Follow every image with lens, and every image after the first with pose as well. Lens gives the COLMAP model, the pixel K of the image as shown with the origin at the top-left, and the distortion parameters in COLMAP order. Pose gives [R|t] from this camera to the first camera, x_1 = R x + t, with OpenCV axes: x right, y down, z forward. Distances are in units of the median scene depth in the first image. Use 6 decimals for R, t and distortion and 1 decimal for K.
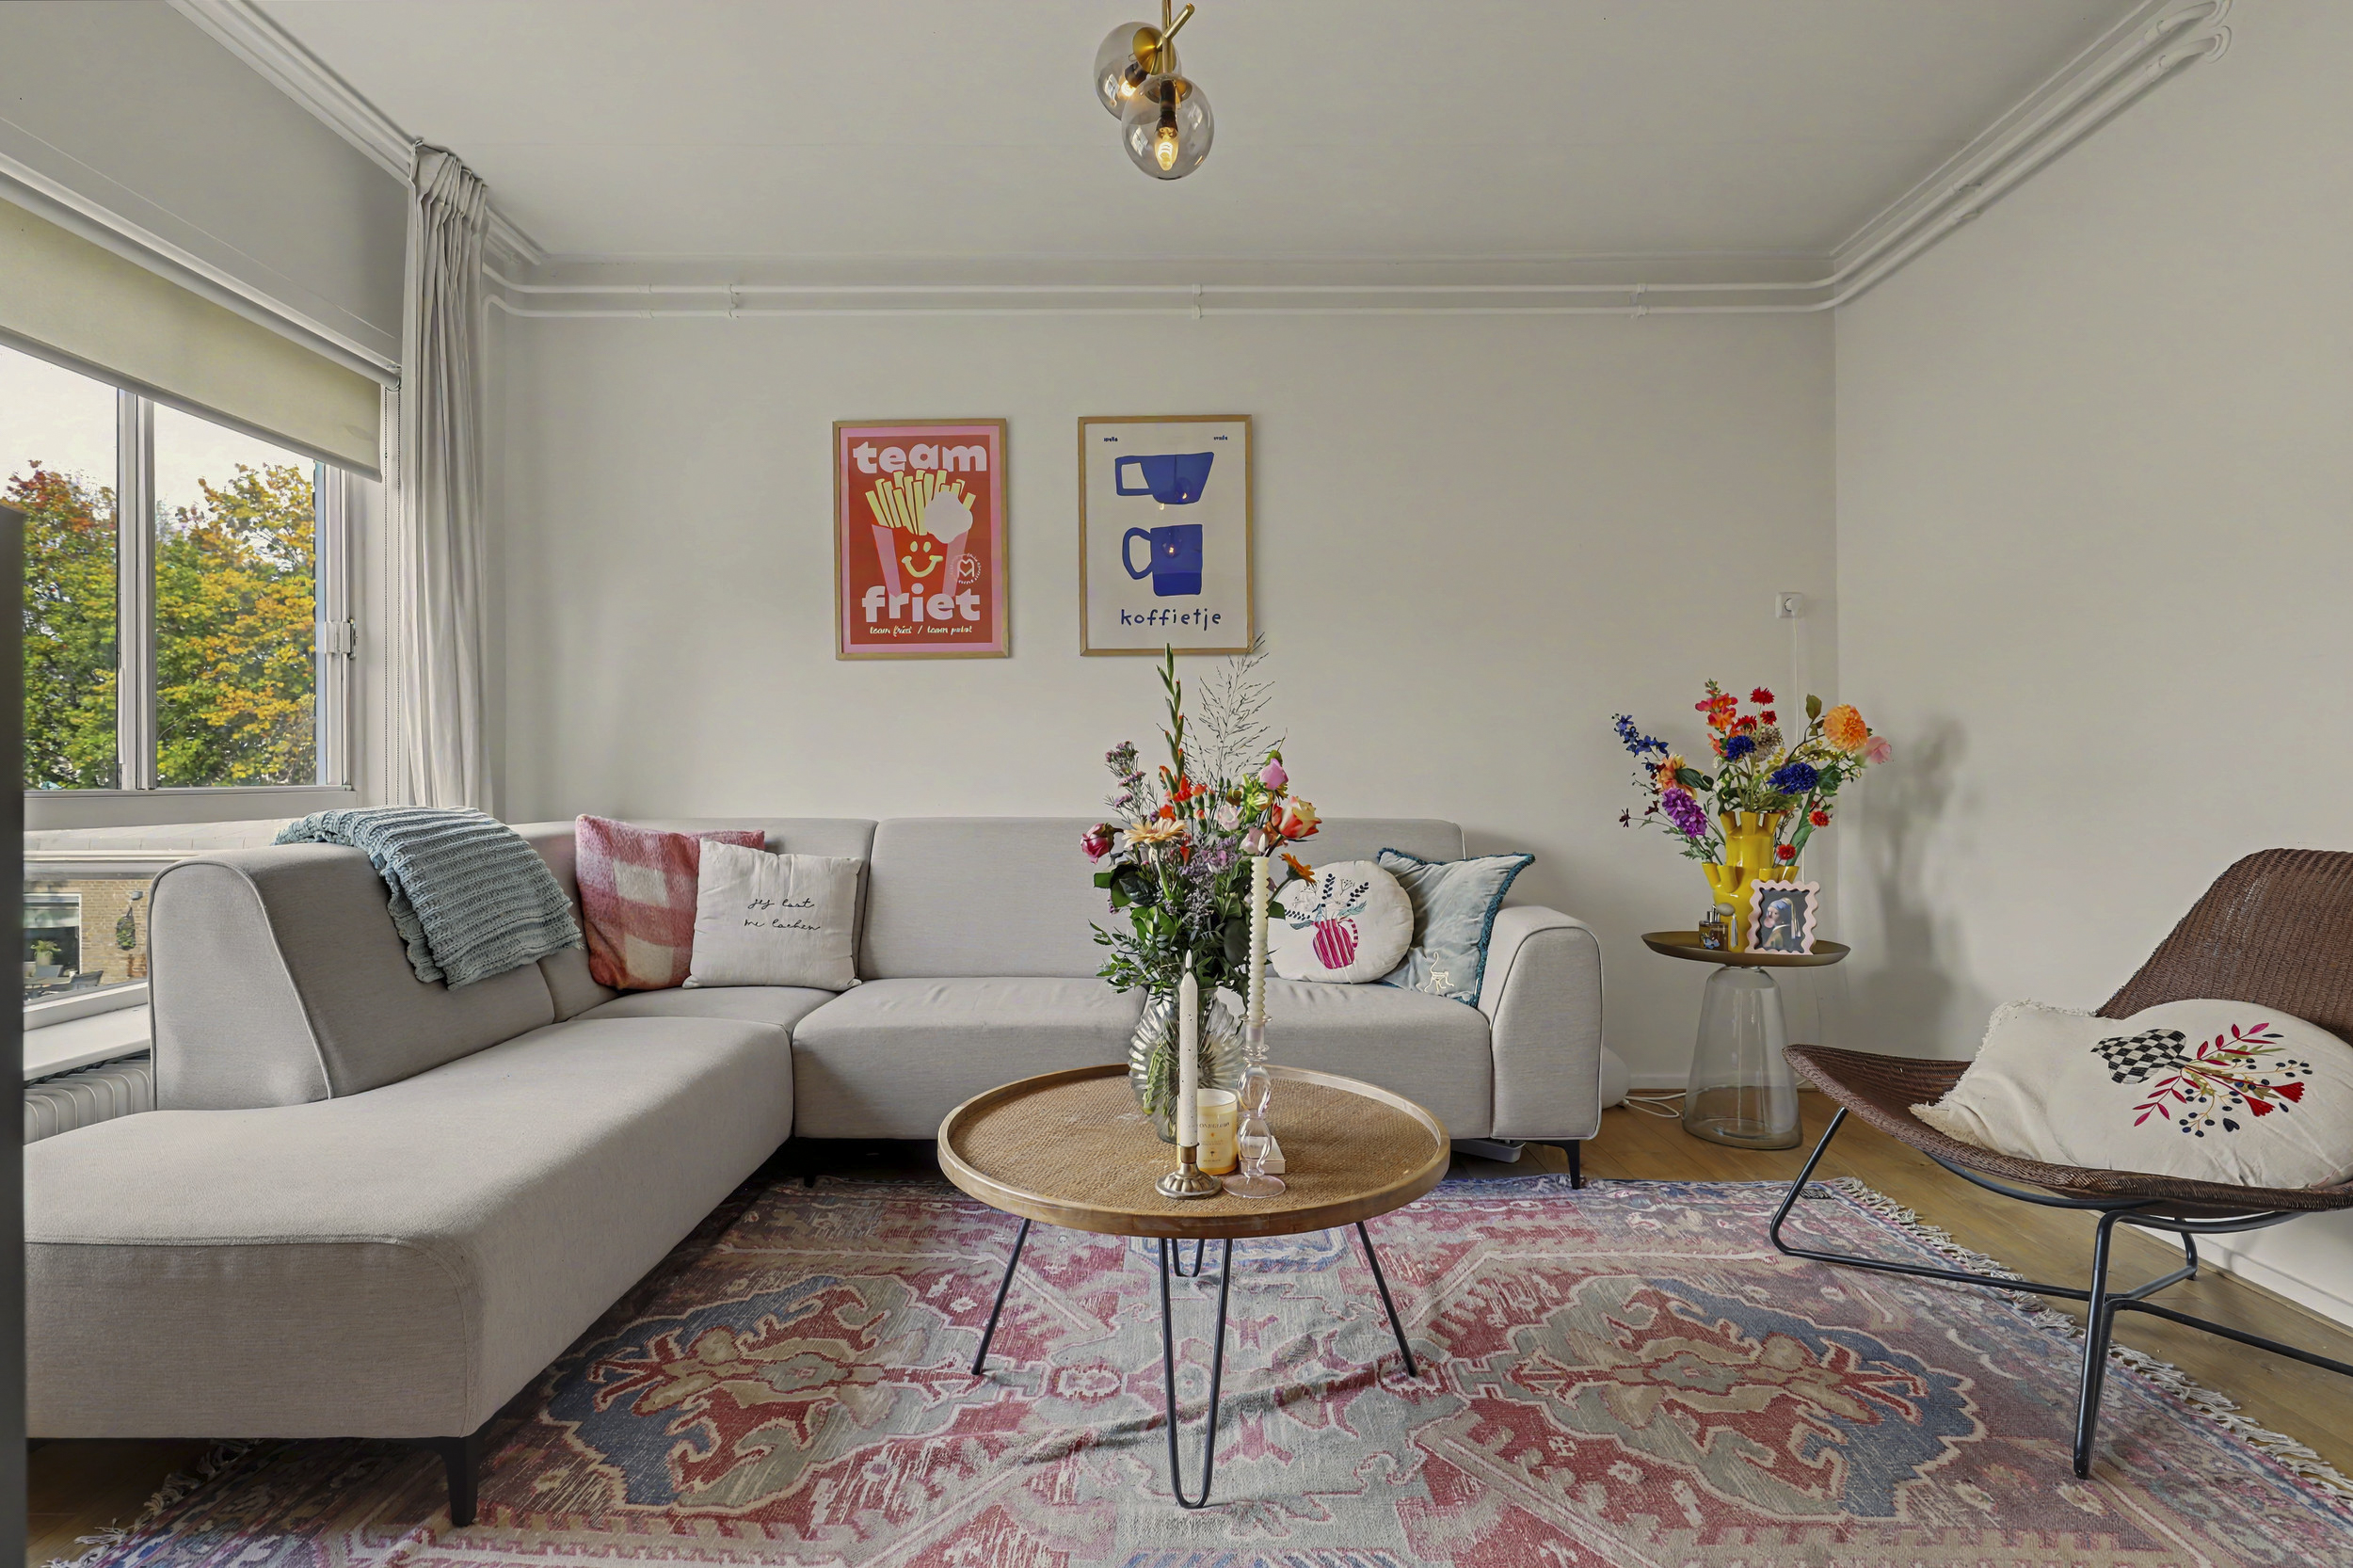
lens RADIAL K [[1160.3, 0, 1173.2], [0, 1160.3, 777.6], [0, 0, 1]] dist [-0.003083, -0.000180]
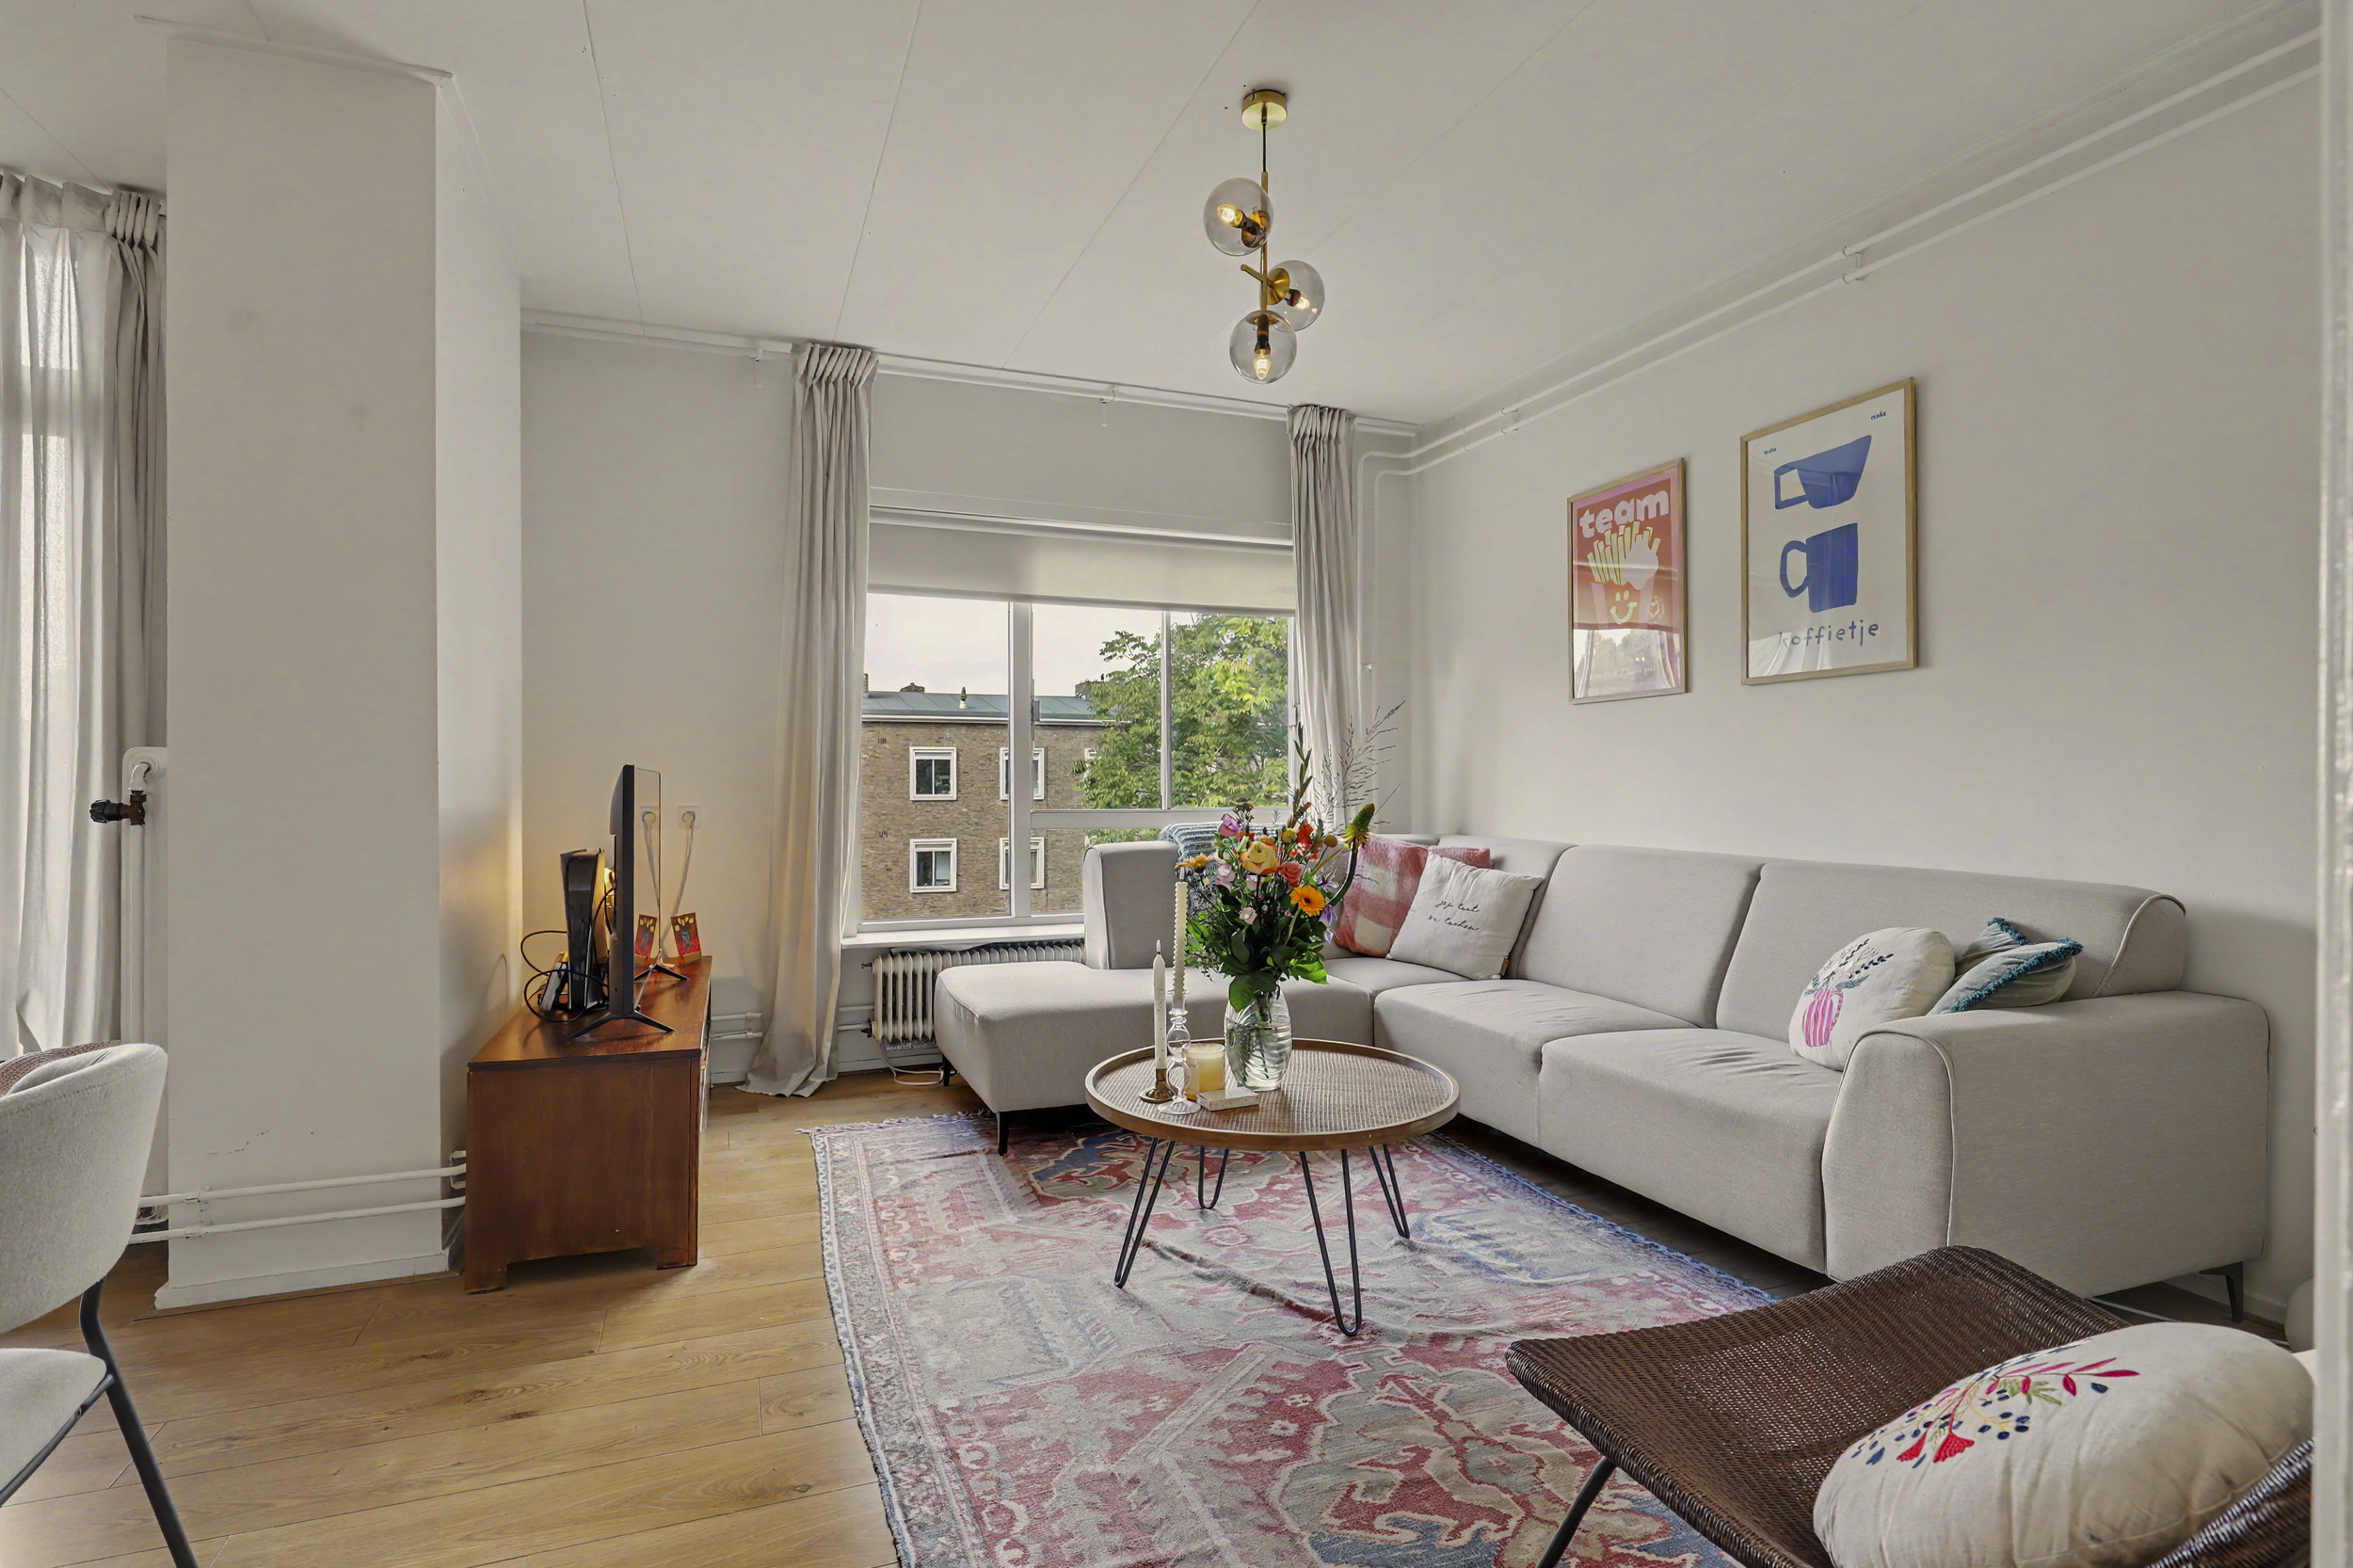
lens RADIAL K [[1160.3, 0, 1163.2], [0, 1160.3, 795.4], [0, 0, 1]] dist [-0.003083, -0.000180]
pose [[0.361712, 0.012363, -0.932208, 0.736187], [0.000007, 0.999912, 0.013263, -0.030737], [0.932290, -0.004804, 0.361680, 0.236493]]
